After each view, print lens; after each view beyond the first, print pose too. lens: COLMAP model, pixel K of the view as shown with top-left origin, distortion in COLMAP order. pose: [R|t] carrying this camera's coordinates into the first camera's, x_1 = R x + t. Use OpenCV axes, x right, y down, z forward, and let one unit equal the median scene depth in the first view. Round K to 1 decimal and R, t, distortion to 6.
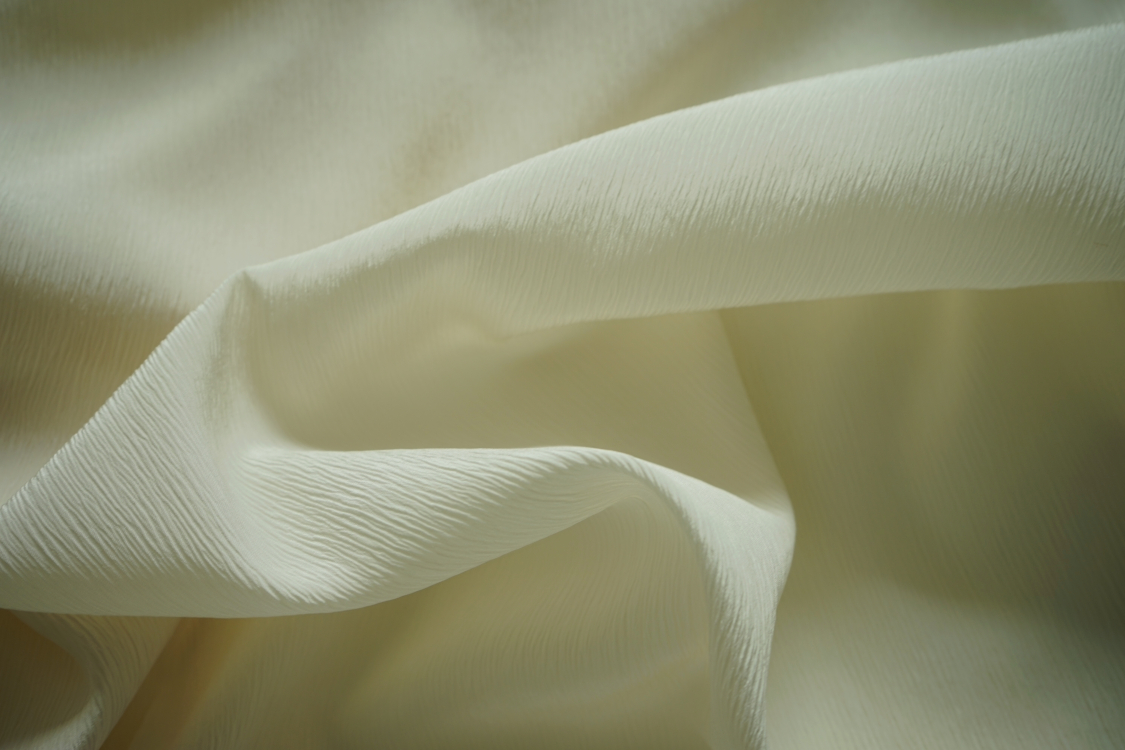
lens RADIAL K [[1545.2, 0, 562.5], [0, 1545.2, 375.0], [0, 0, 1]] dist [-0.017828, 0.063286]
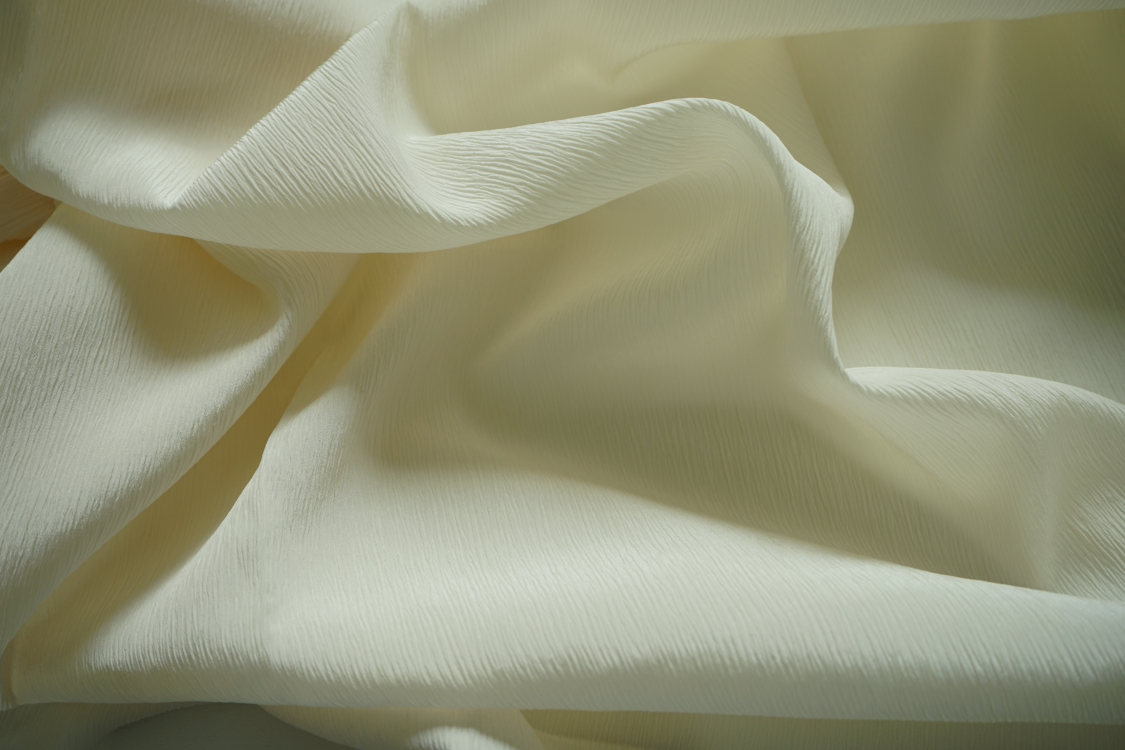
lens RADIAL K [[1545.2, 0, 562.5], [0, 1545.2, 375.0], [0, 0, 1]] dist [-0.017828, 0.063286]
pose [[0.999558, 0.019056, -0.022810, -0.053446], [-0.020598, 0.997376, -0.069397, 0.349874], [0.021427, 0.069837, 0.997328, -0.233664]]
